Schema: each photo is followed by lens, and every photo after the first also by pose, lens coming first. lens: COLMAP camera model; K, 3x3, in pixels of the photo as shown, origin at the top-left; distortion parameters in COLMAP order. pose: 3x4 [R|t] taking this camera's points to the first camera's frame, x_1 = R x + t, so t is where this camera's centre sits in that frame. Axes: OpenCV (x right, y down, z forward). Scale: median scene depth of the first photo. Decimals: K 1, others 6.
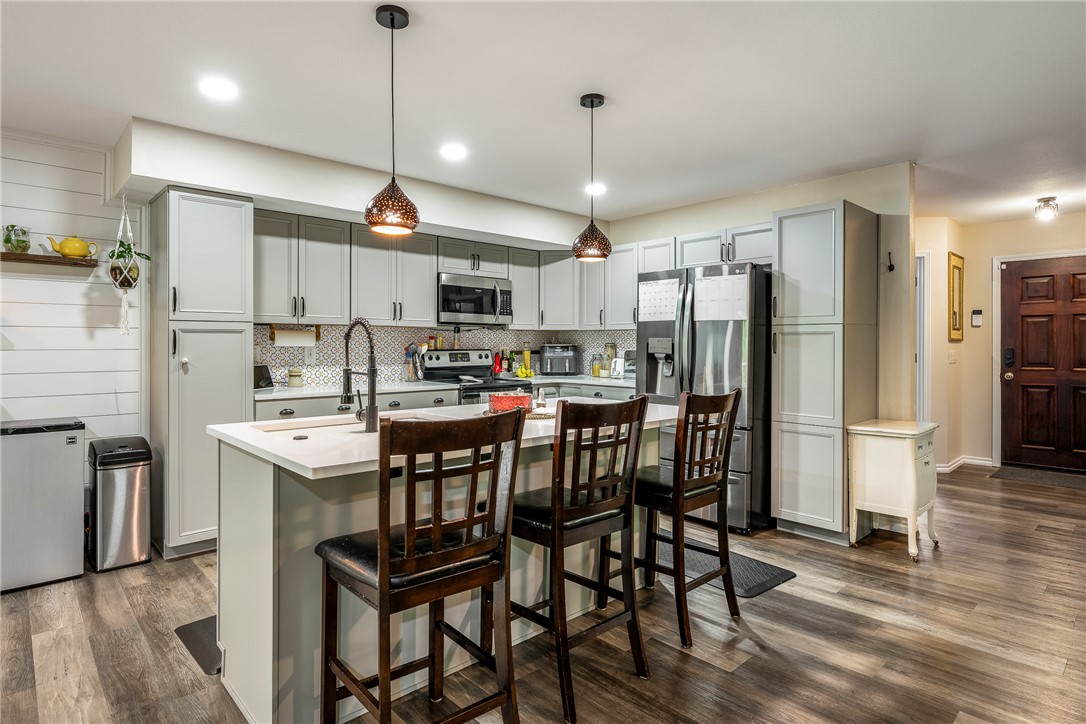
lens RADIAL K [[585.4, 0, 527.2], [0, 585.4, 341.8], [0, 0, 1]] dist [-0.001205, -0.000763]
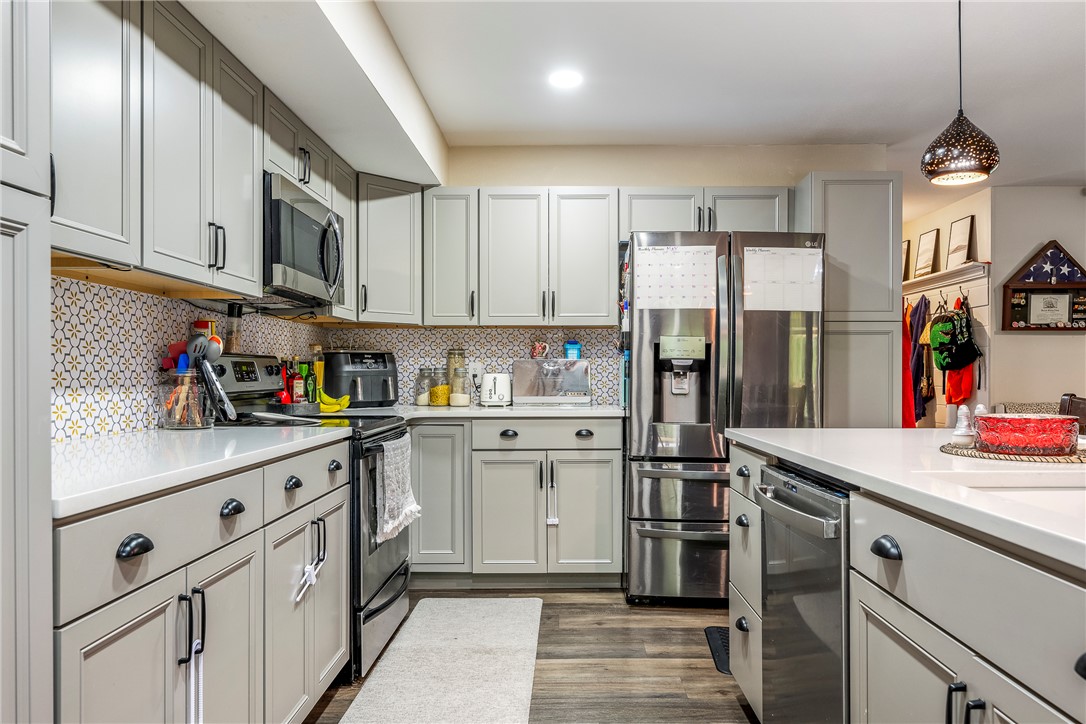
lens RADIAL K [[725.2, 0, 543.4], [0, 725.2, 367.6], [0, 0, 1]] dist [-0.002546, 0.001186]
pose [[0.678589, 0.001155, 0.734517, -0.403065], [-0.000875, 0.999999, -0.000764, 0.026035], [-0.734518, -0.000124, 0.678589, 0.496108]]
